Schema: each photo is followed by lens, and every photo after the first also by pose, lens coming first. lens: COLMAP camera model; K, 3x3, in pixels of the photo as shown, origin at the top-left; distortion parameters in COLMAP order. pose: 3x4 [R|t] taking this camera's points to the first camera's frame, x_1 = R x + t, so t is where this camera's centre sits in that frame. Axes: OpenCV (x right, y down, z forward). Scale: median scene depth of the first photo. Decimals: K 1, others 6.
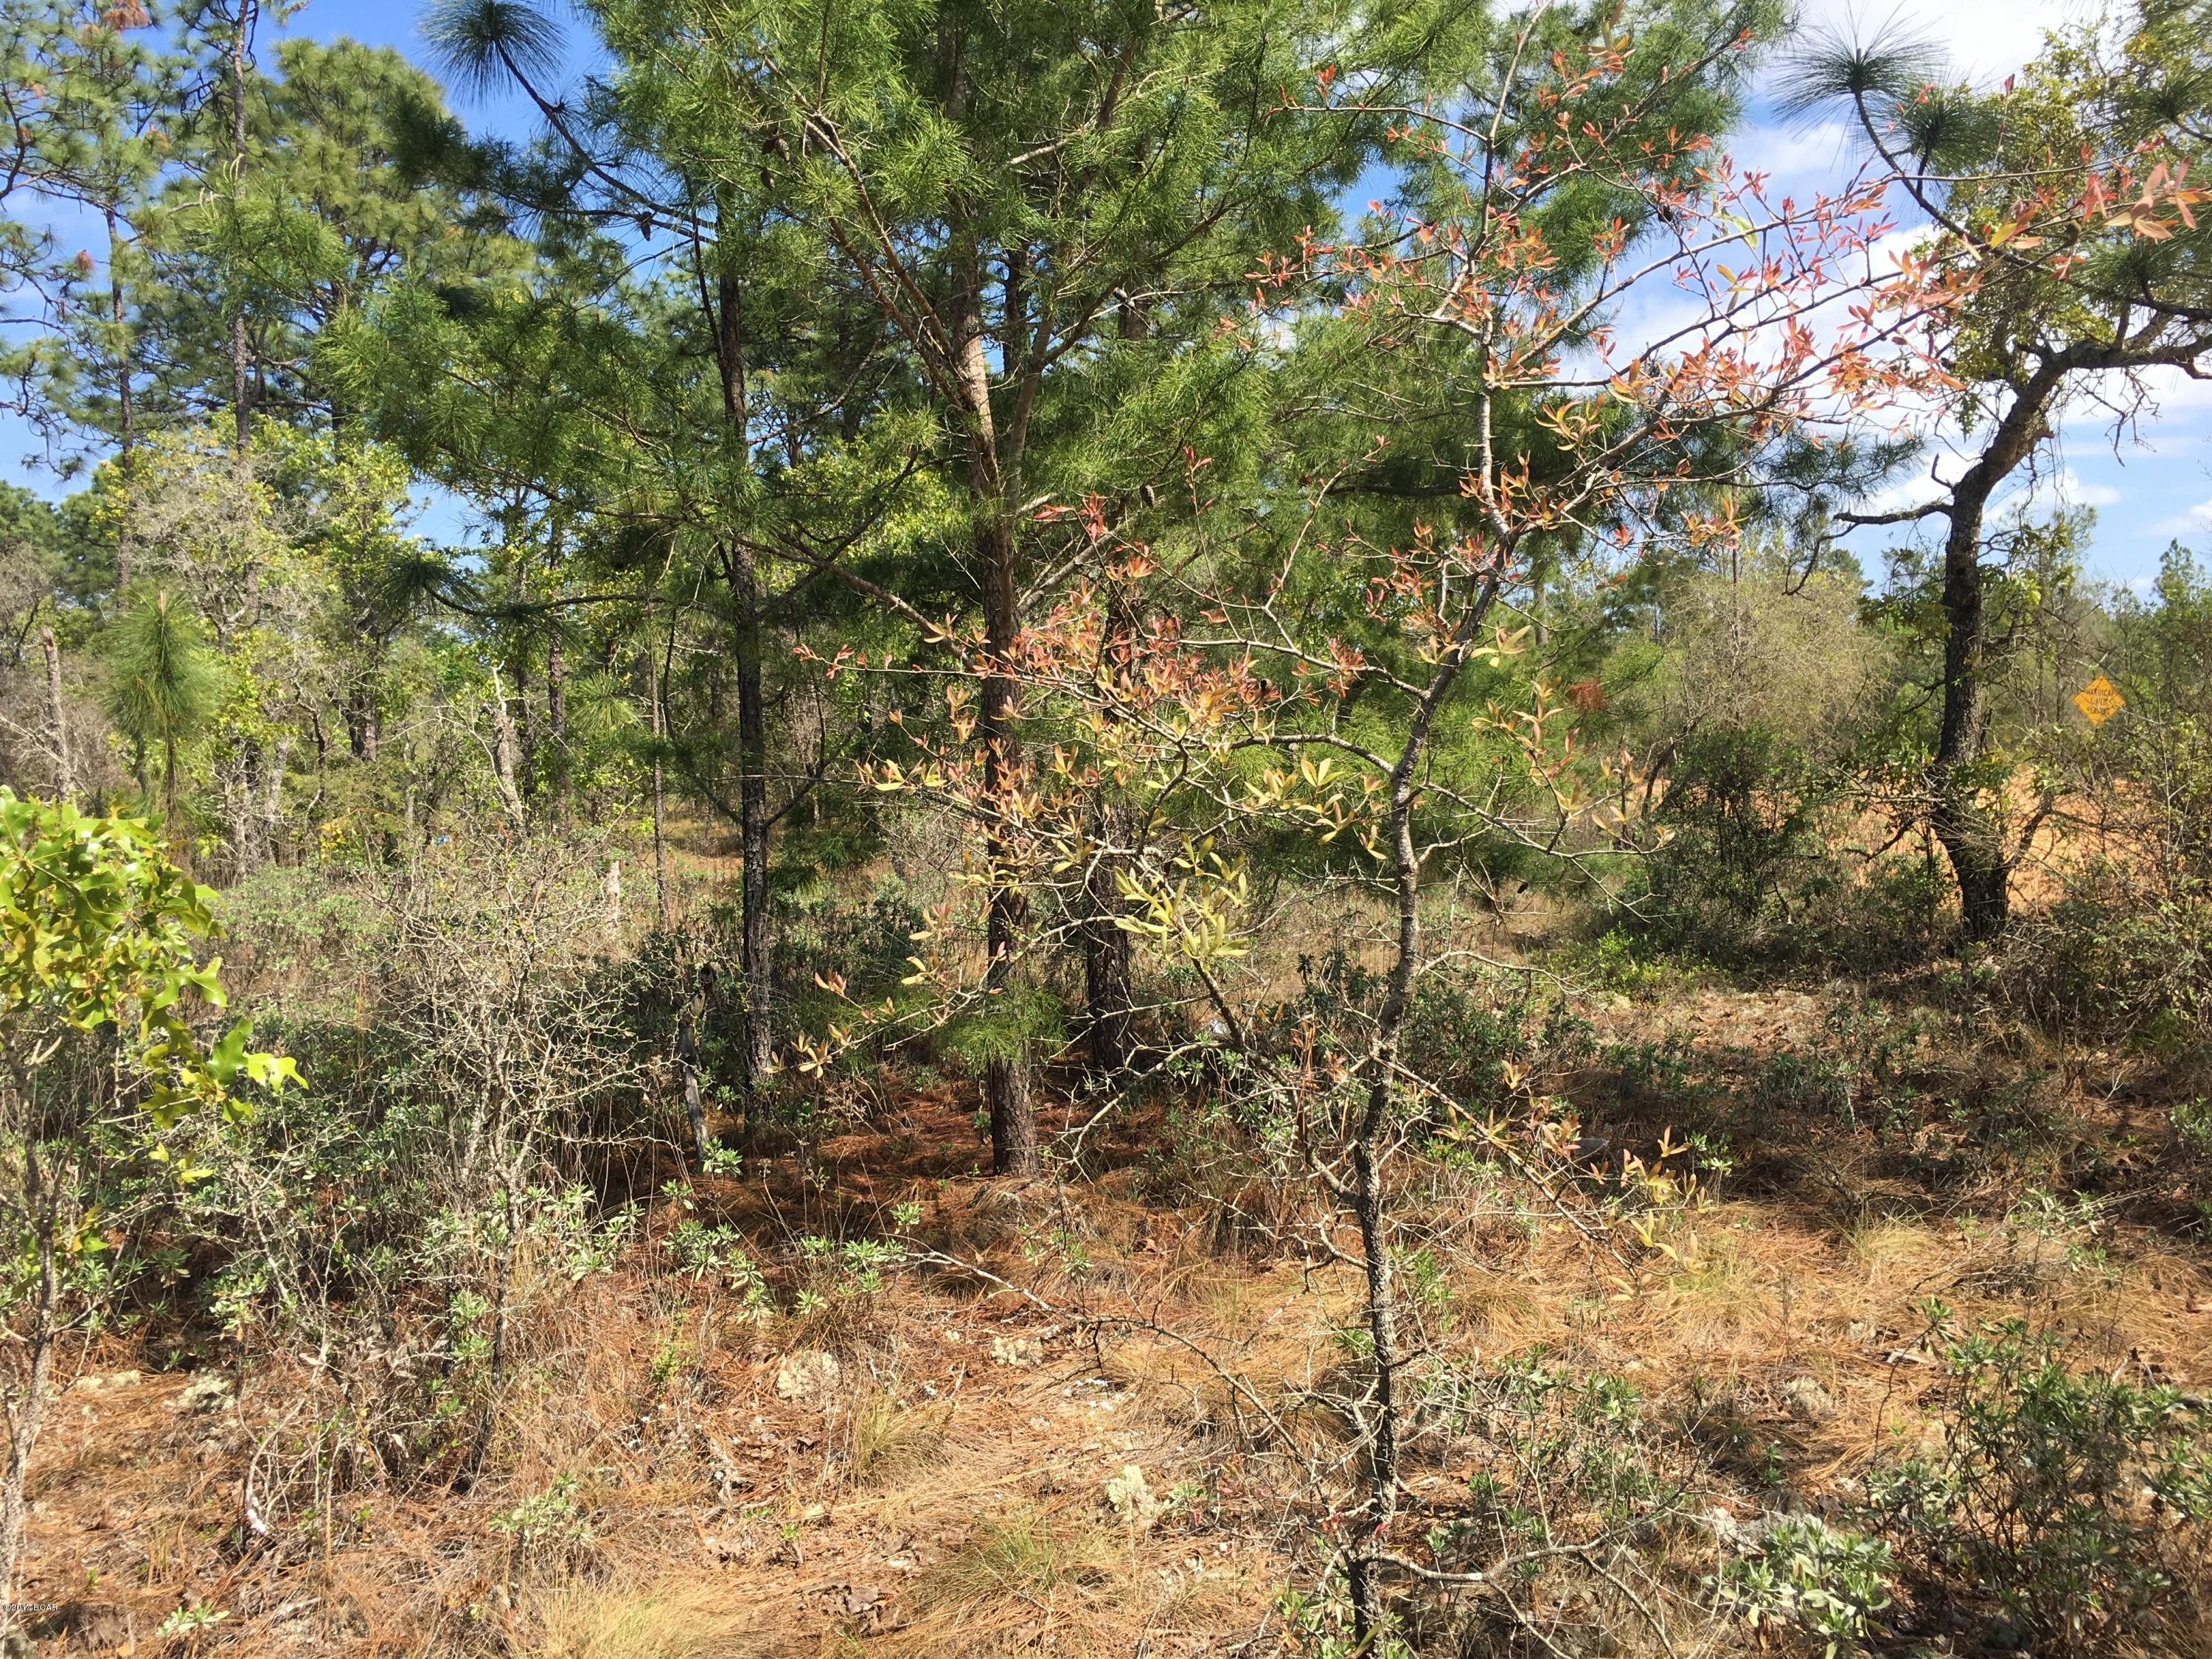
lens RADIAL K [[1885.3, 0, 1057.2], [0, 1885.3, 743.4], [0, 0, 1]] dist [0.091389, -0.117559]
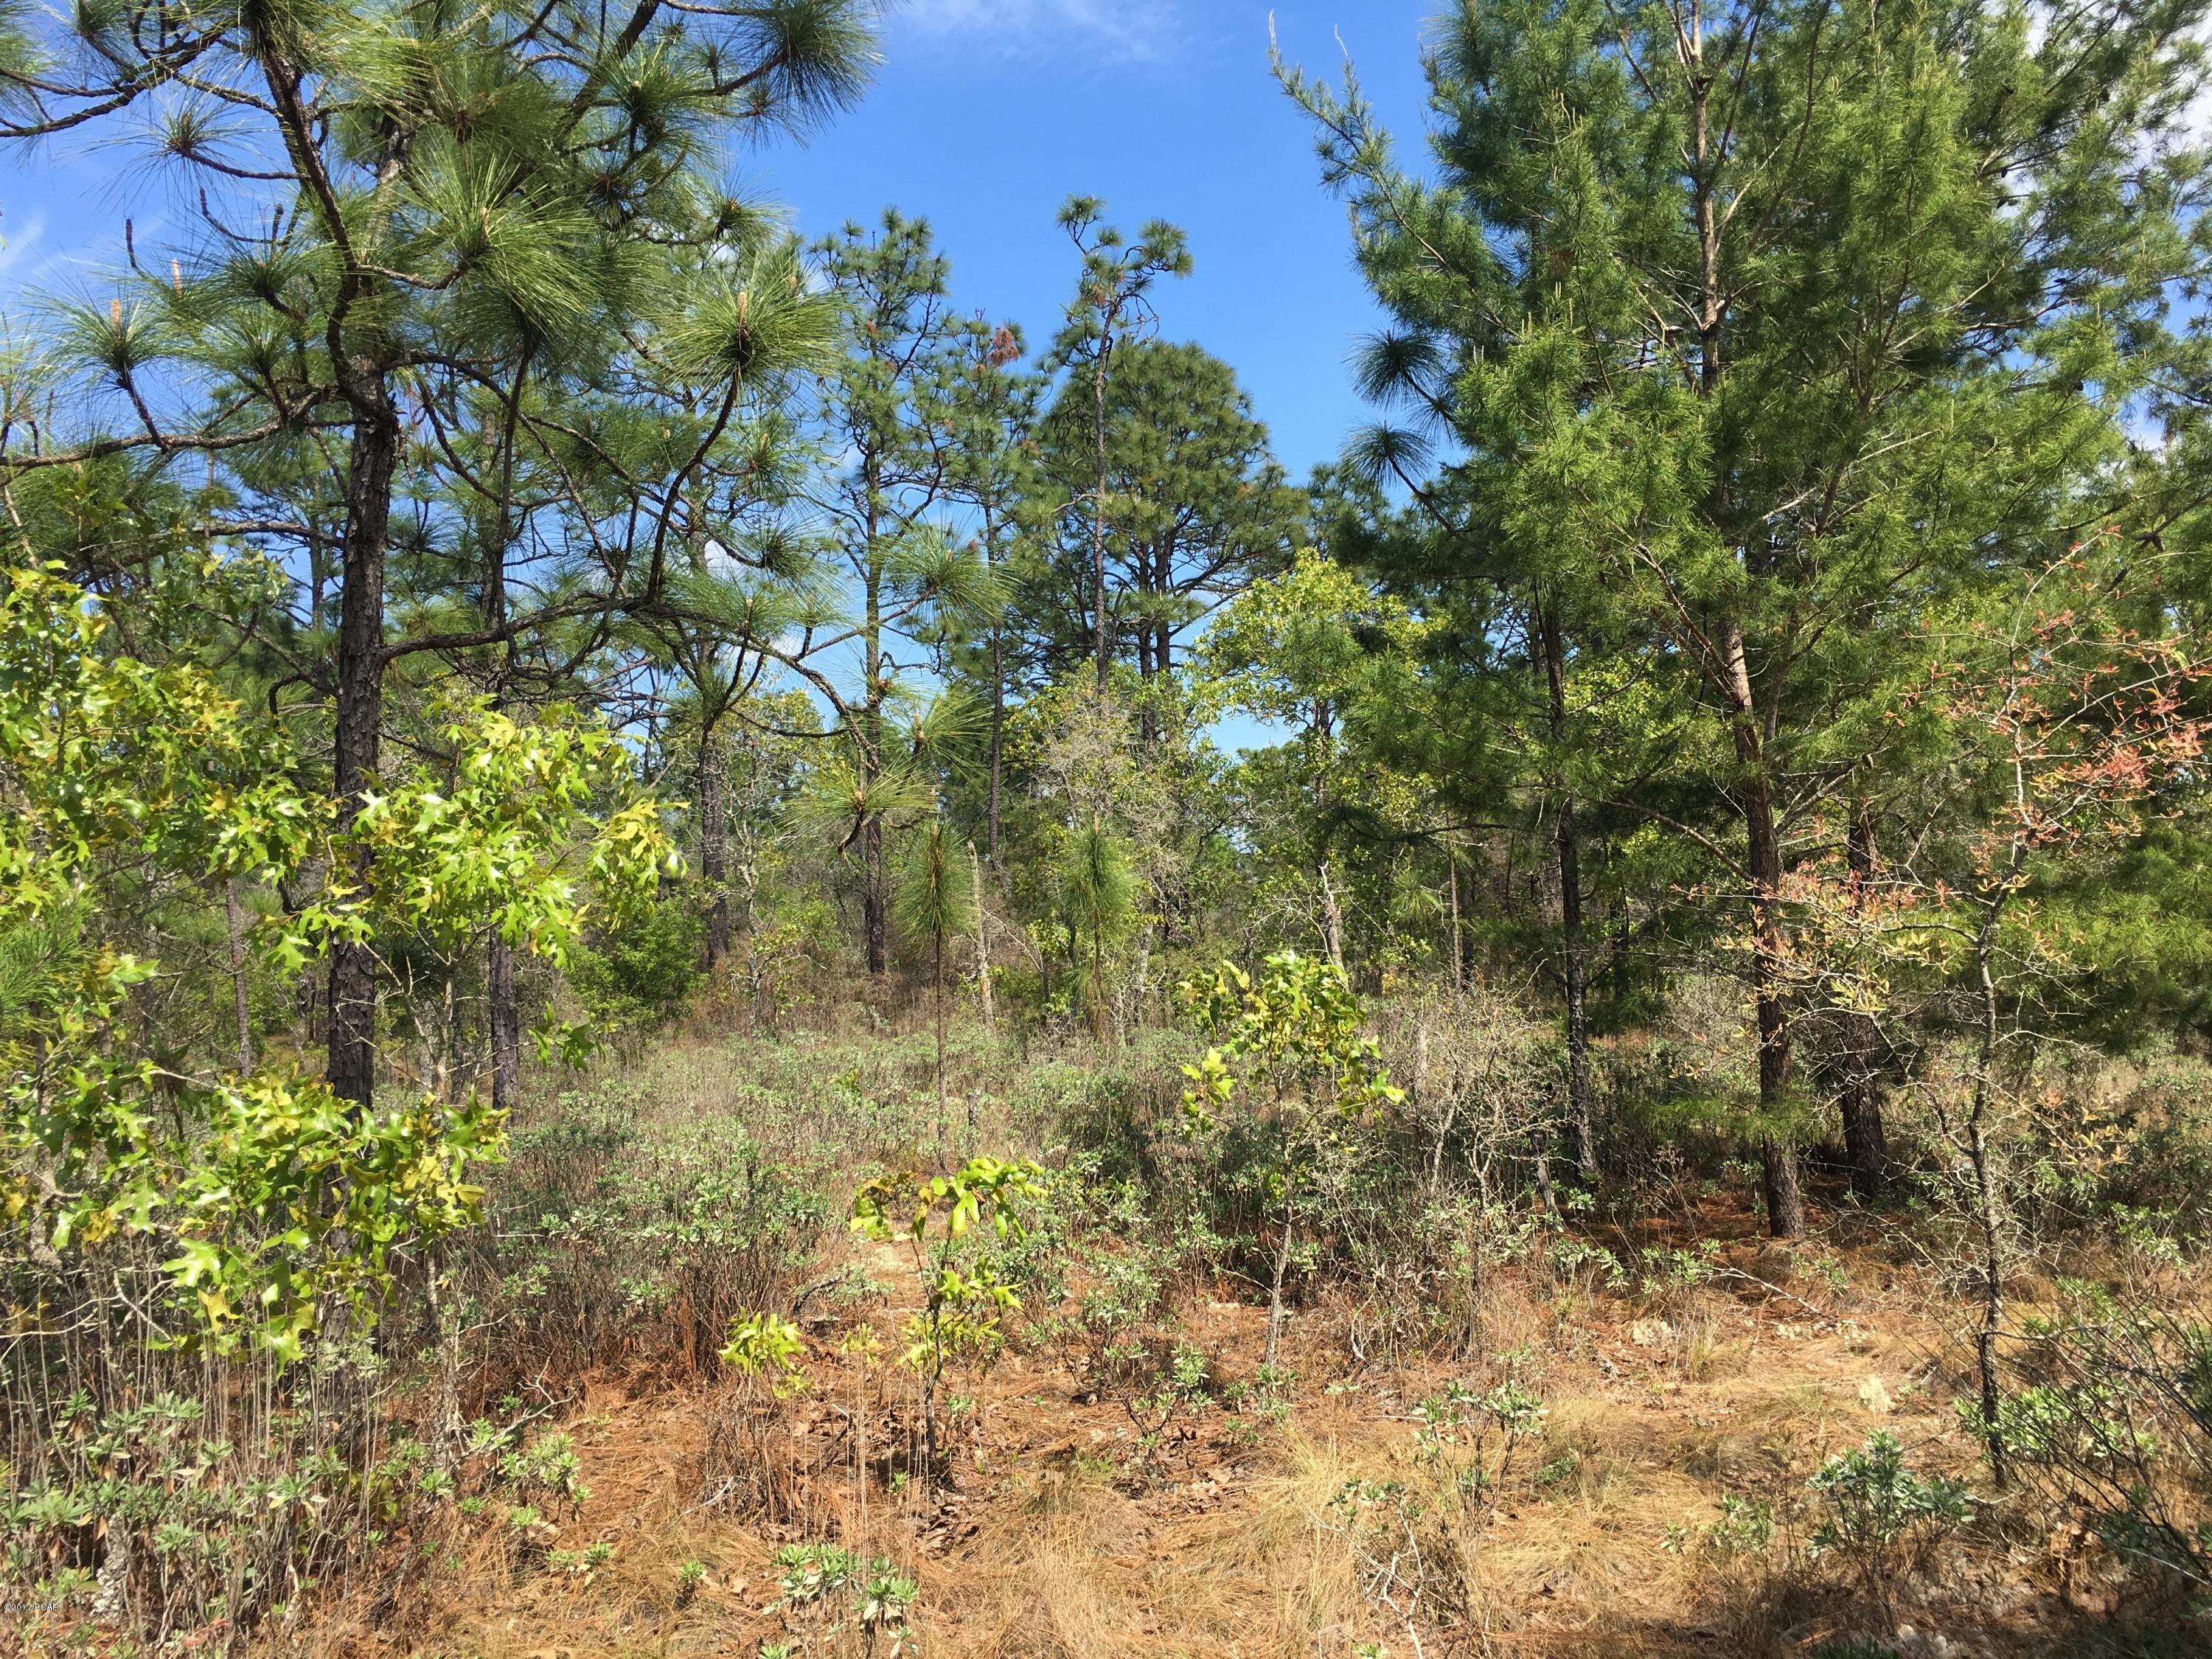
lens RADIAL K [[1885.3, 0, 1091.7], [0, 1885.3, 774.0], [0, 0, 1]] dist [0.091389, -0.117559]
pose [[0.935194, -0.031617, -0.352721, 0.005952], [0.002987, 0.996675, -0.081420, 0.000063], [0.354122, 0.075090, 0.932180, -0.633659]]
